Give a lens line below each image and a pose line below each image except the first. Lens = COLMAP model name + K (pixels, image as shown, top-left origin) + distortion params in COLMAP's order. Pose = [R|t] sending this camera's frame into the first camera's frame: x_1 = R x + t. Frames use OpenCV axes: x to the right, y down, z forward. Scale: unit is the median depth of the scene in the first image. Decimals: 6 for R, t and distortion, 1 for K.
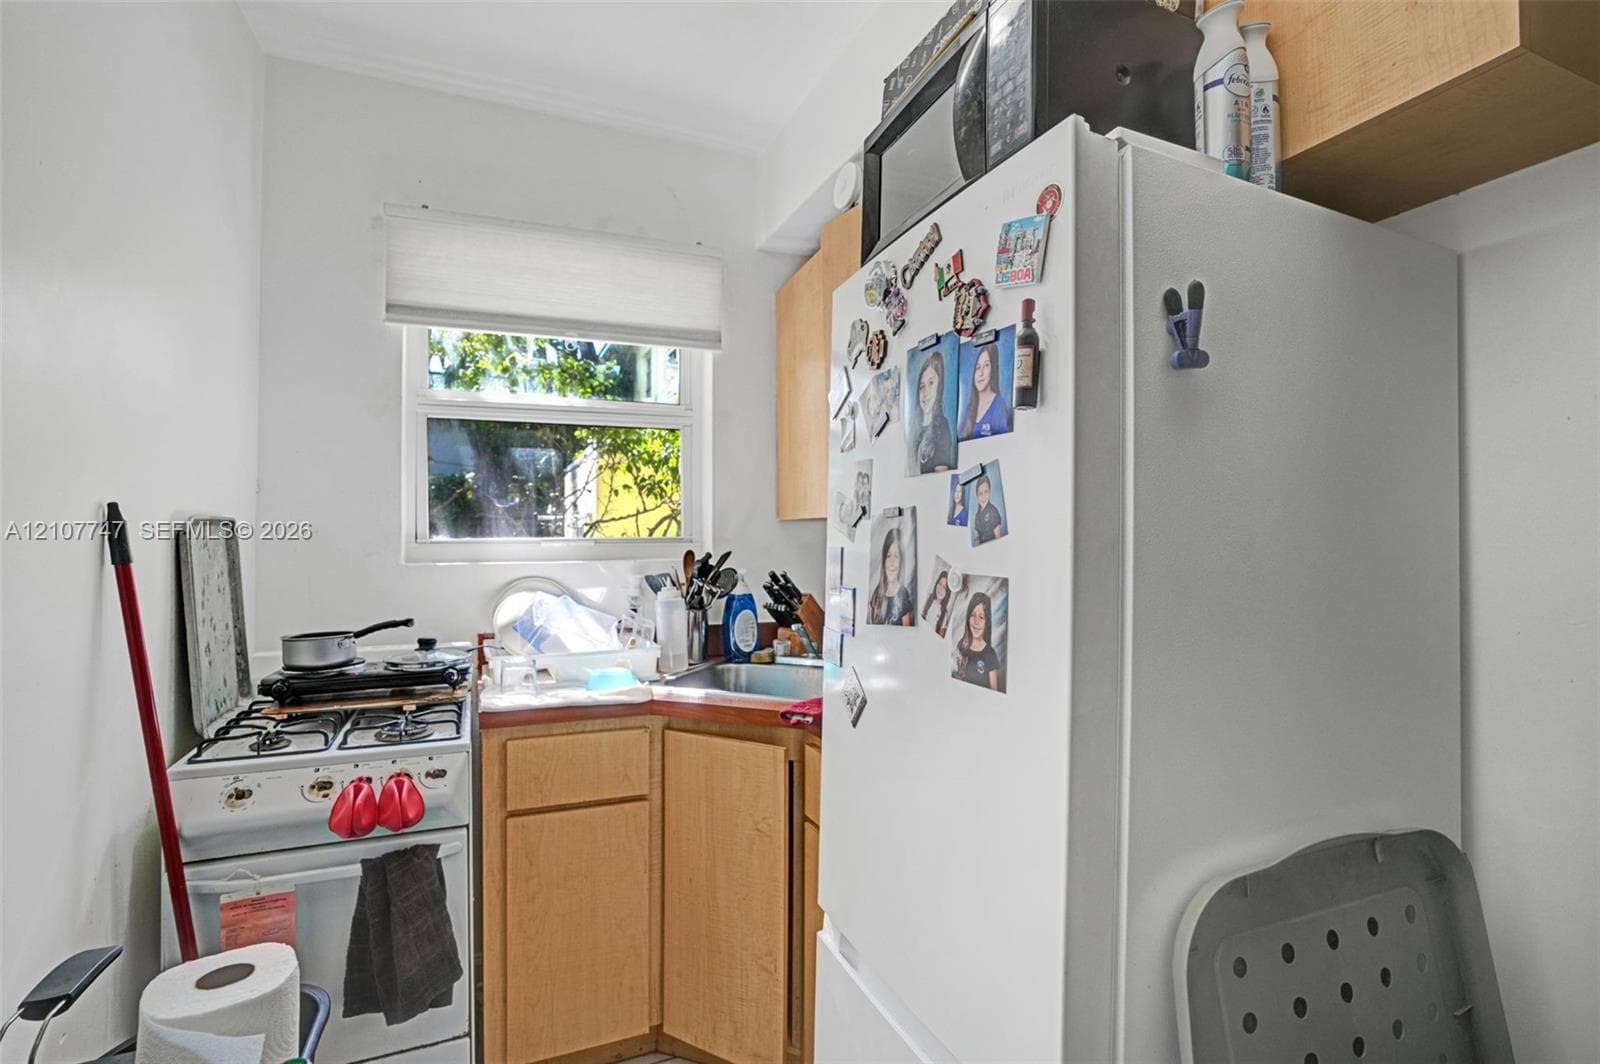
lens RADIAL K [[769.6, 0, 800.3], [0, 769.6, 538.9], [0, 0, 1]] dist [-0.001291, 0.000566]
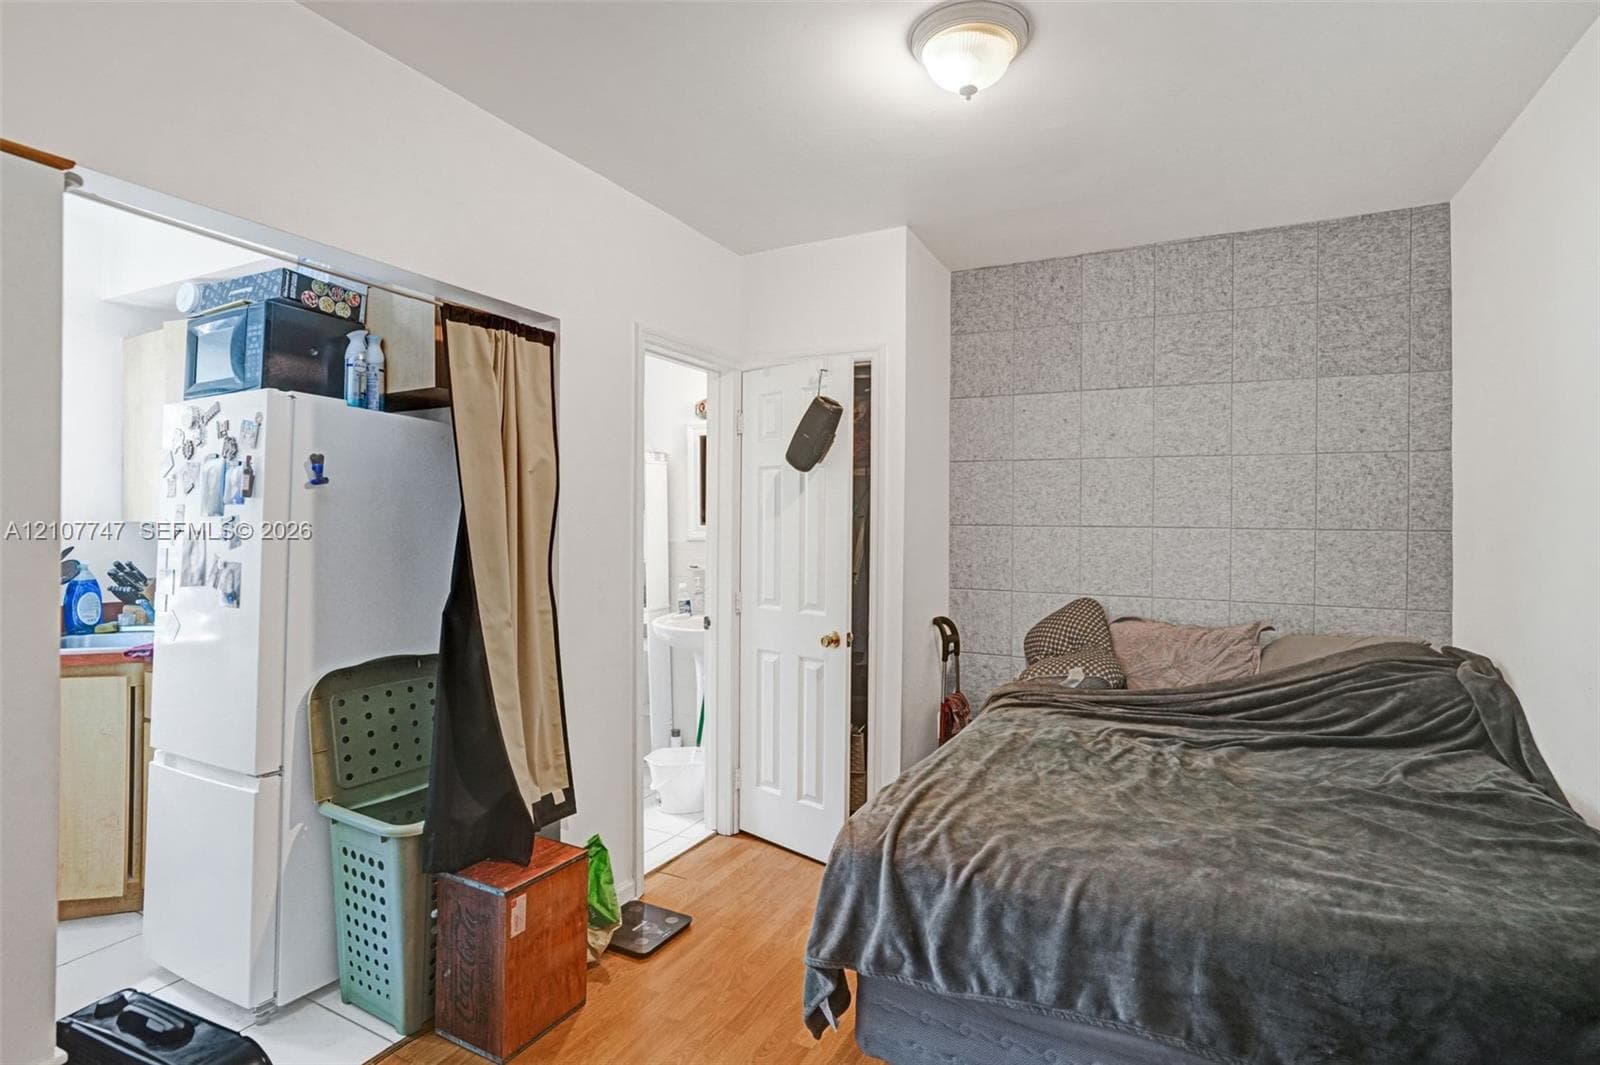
lens RADIAL K [[769.6, 0, 791.1], [0, 769.6, 509.8], [0, 0, 1]] dist [-0.001291, 0.000566]
pose [[0.775599, 0.006847, 0.631188, 0.047668], [-0.001411, 0.999957, -0.009114, -0.064757], [-0.631224, 0.006179, 0.775576, -1.349973]]
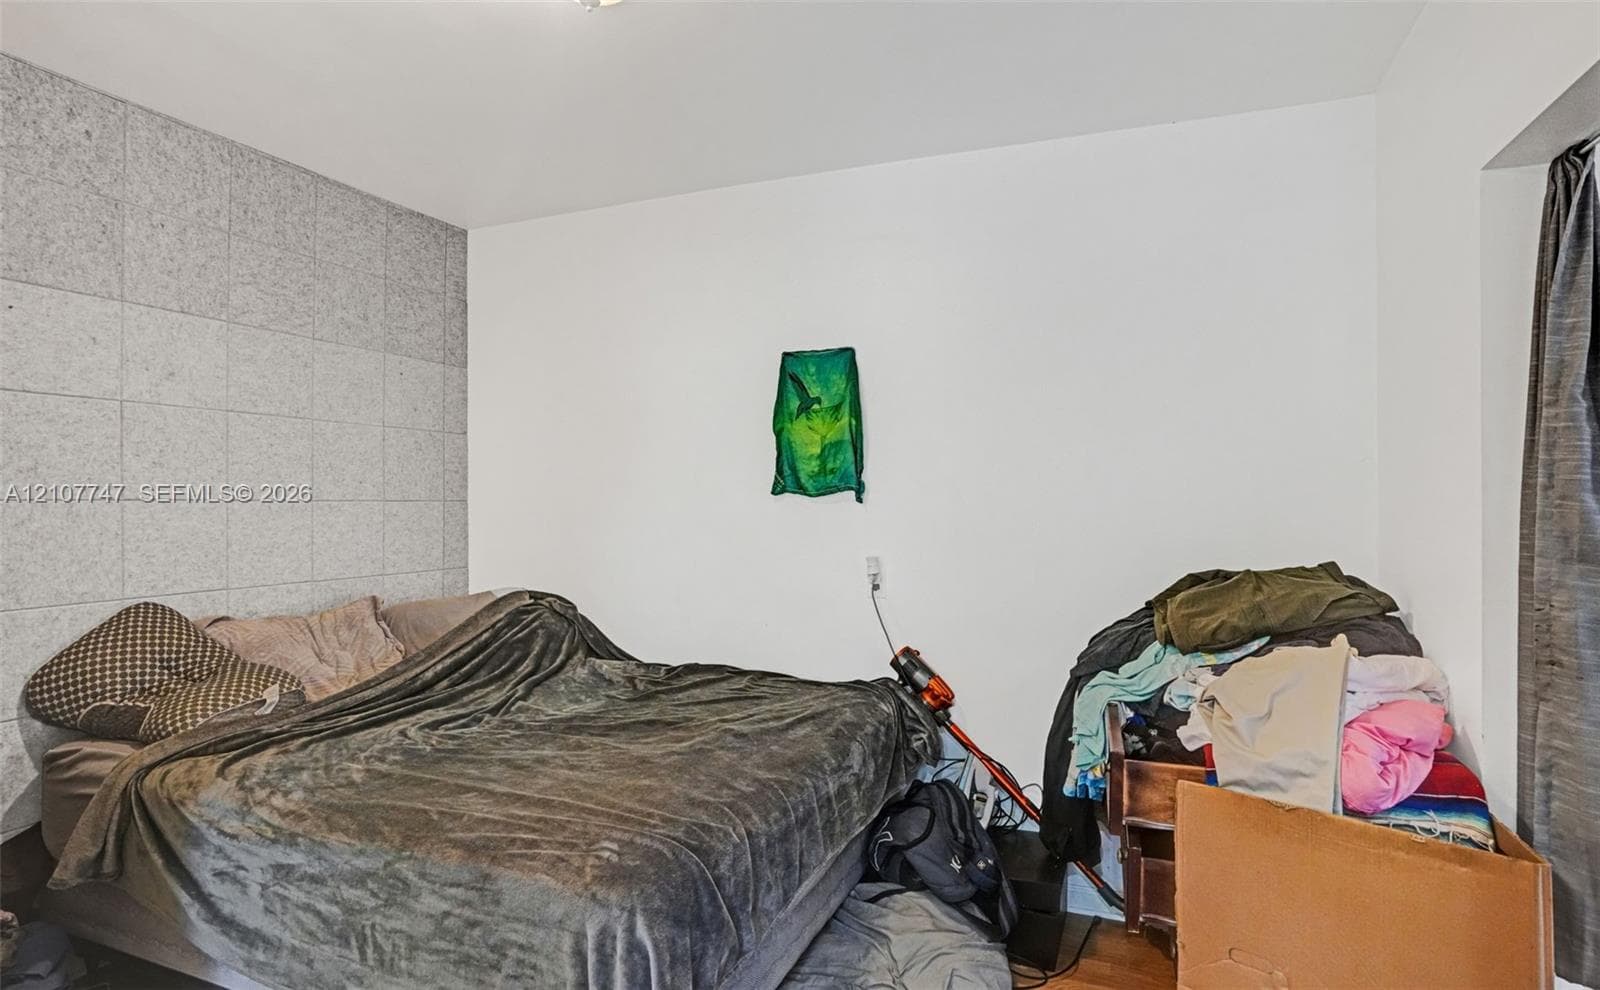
lens RADIAL K [[863.7, 0, 798.2], [0, 863.7, 486.9], [0, 0, 1]] dist [0.001907, 0.001523]
pose [[-0.686417, 0.001922, 0.727206, -0.002471], [-0.006636, 0.999938, -0.008907, -0.061415], [-0.727178, -0.010940, -0.686362, -0.663998]]
